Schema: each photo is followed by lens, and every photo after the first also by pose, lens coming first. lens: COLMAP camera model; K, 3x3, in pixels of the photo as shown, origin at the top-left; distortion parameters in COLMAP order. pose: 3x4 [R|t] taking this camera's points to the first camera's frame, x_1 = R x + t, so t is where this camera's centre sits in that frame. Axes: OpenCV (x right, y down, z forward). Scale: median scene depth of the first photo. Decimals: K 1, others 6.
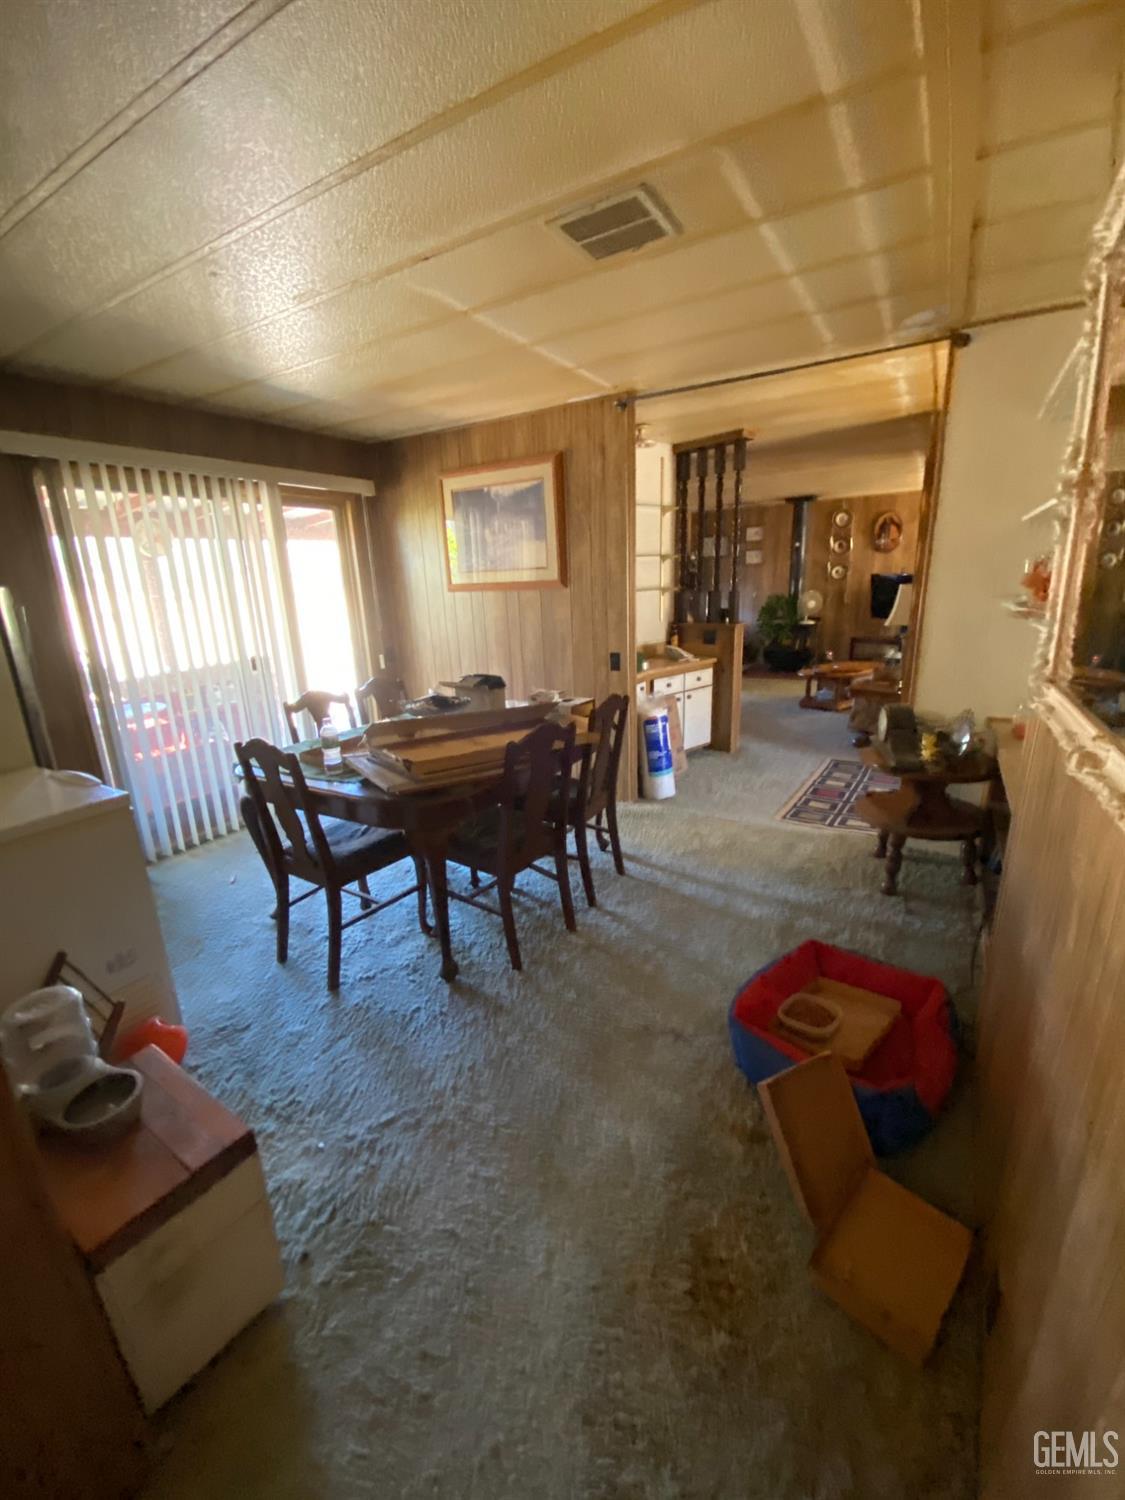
lens RADIAL K [[614.8, 0, 562.5], [0, 614.8, 750.0], [0, 0, 1]] dist [0.016346, -0.000097]
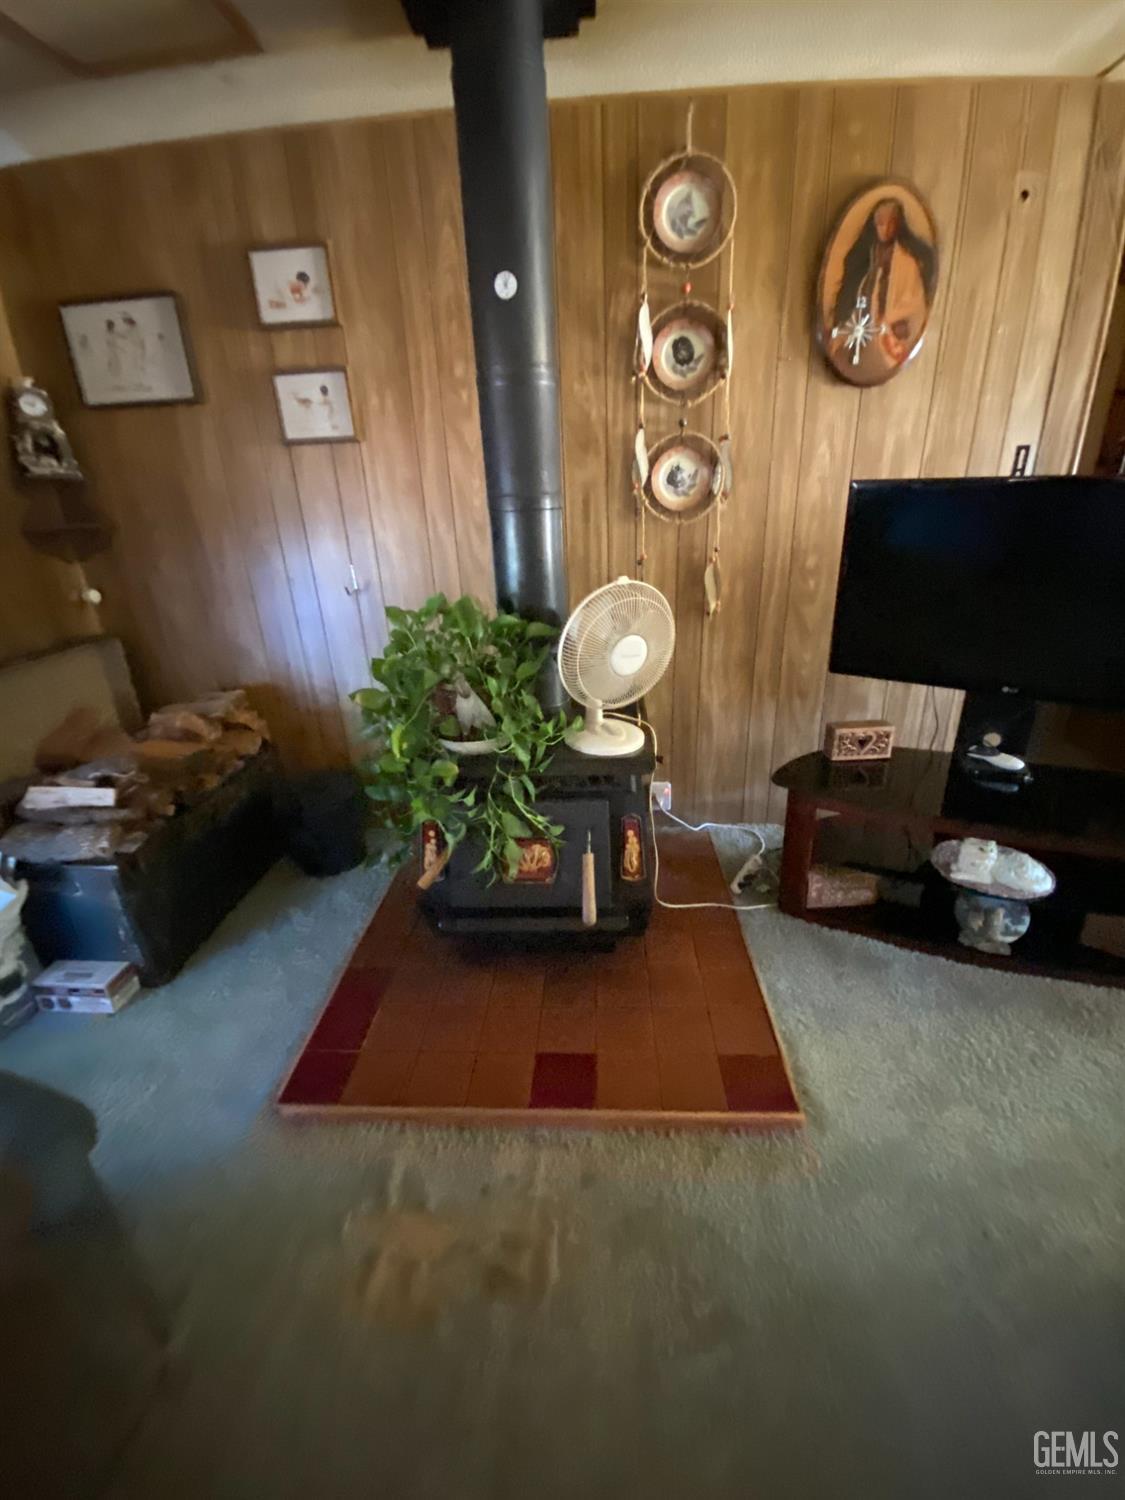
lens RADIAL K [[609.3, 0, 562.5], [0, 609.3, 750.0], [0, 0, 1]] dist [0.014633, -0.018817]
pose [[0.888121, -0.174573, 0.425165, 0.298260], [0.129753, 0.982661, 0.132442, -0.228667], [-0.440914, -0.062458, 0.895373, 0.826531]]
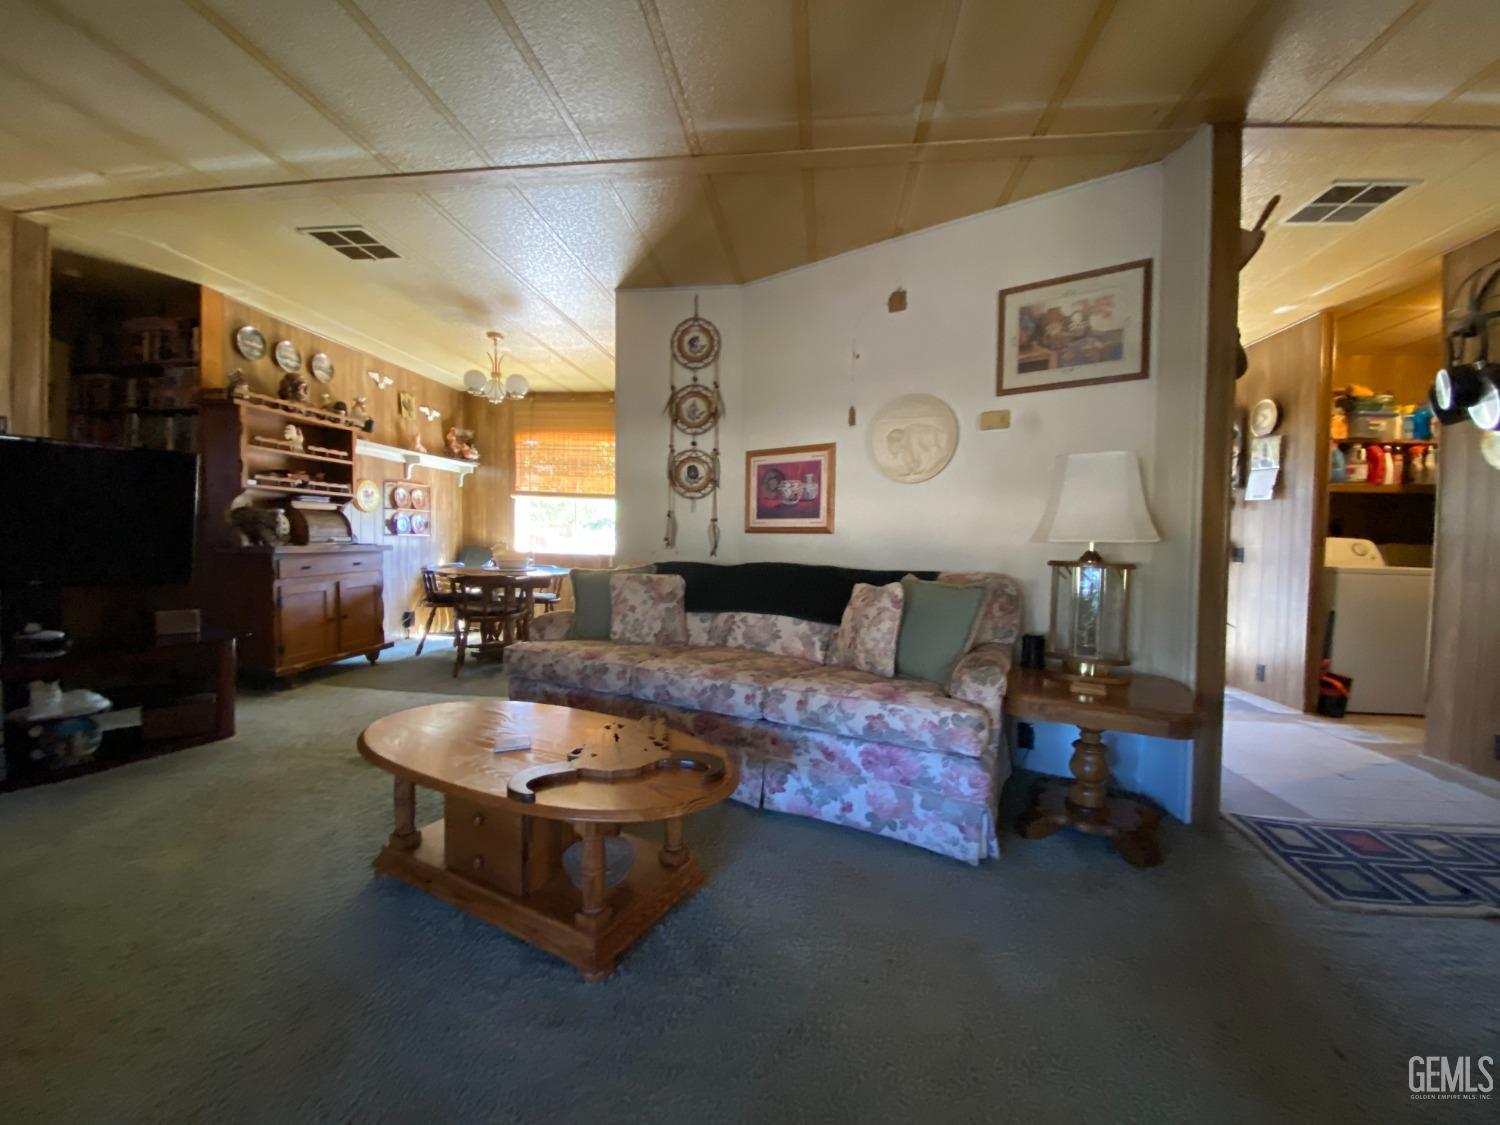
lens RADIAL K [[609.3, 0, 750.0], [0, 609.3, 562.5], [0, 0, 1]] dist [0.014633, -0.018817]
pose [[-0.401236, -0.004310, 0.915965, 0.139106], [0.242289, 0.963872, 0.110669, -0.160888], [-0.883349, 0.266332, -0.385696, 0.758809]]
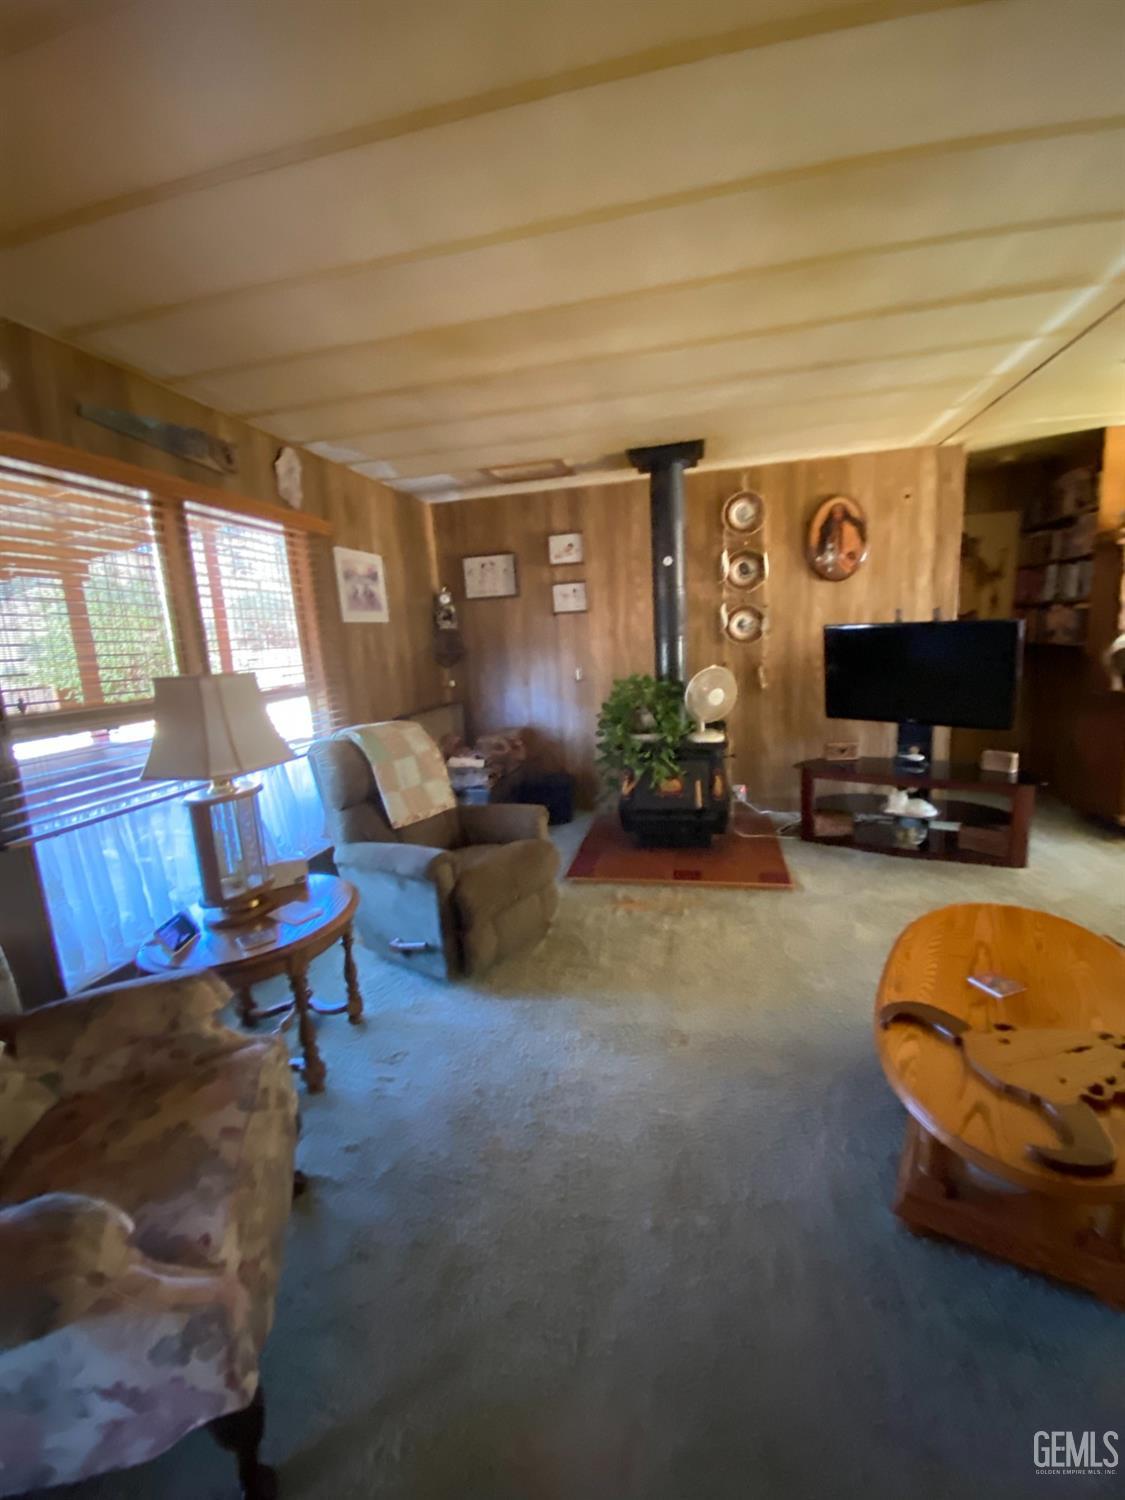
lens RADIAL K [[614.8, 0, 562.5], [0, 614.8, 750.0], [0, 0, 1]] dist [0.016346, -0.000097]
pose [[0.953237, -0.072652, 0.293361, 0.171468], [0.102225, 0.990972, -0.086750, -0.169558], [-0.284409, 0.112682, 0.952058, 0.614979]]
